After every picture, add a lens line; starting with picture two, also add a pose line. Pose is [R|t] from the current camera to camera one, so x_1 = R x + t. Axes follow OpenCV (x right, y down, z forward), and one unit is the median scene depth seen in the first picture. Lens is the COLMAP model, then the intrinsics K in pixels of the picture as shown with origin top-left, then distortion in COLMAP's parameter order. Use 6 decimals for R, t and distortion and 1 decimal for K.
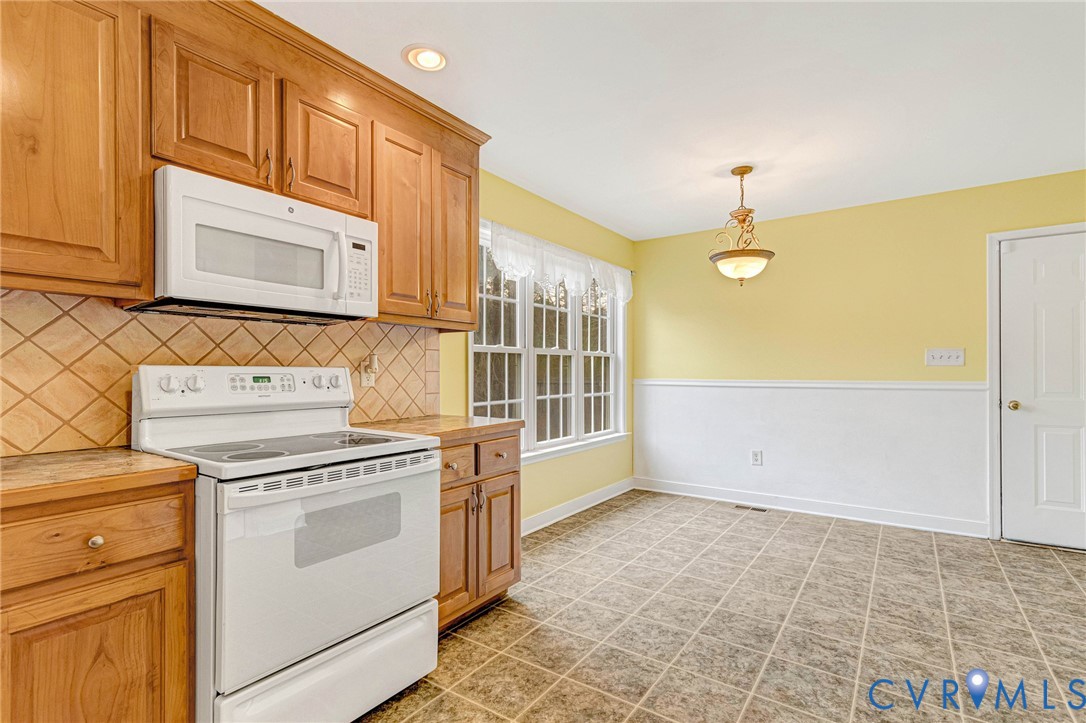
lens RADIAL K [[512.8, 0, 550.0], [0, 512.8, 369.6], [0, 0, 1]] dist [0.004357, -0.002053]
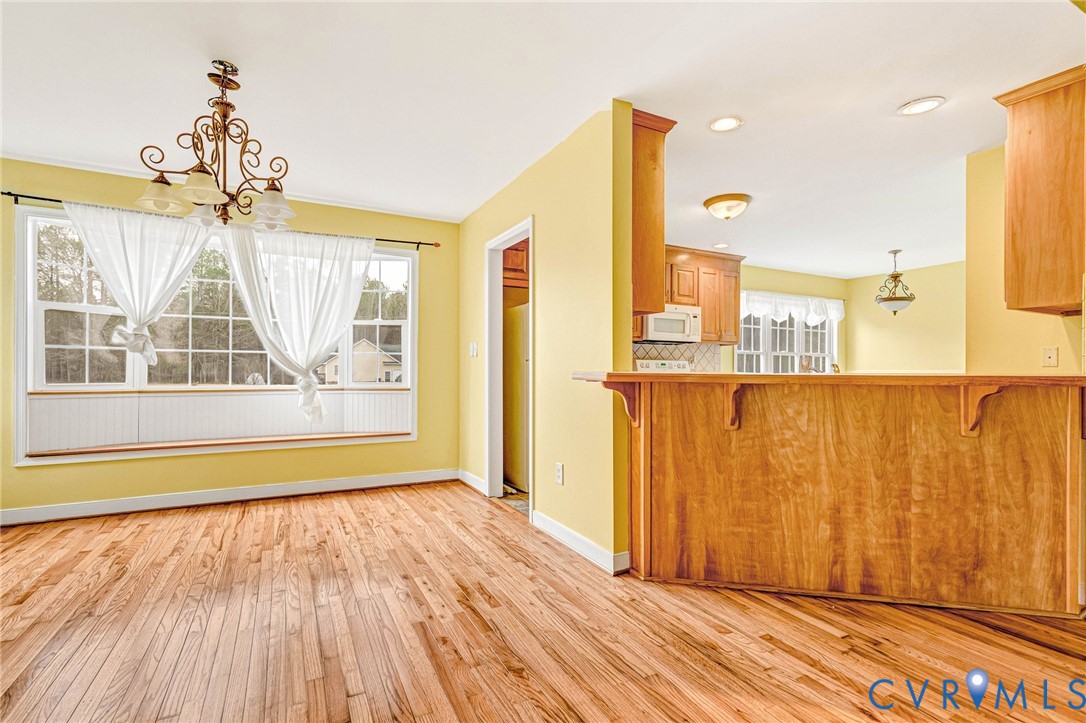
lens RADIAL K [[512.8, 0, 553.9], [0, 512.8, 366.8], [0, 0, 1]] dist [0.004357, -0.002053]
pose [[0.888680, 0.001768, -0.458525, 0.184841], [-0.006016, 0.999951, -0.007804, 0.047254], [0.458489, 0.009693, 0.888647, -1.513343]]
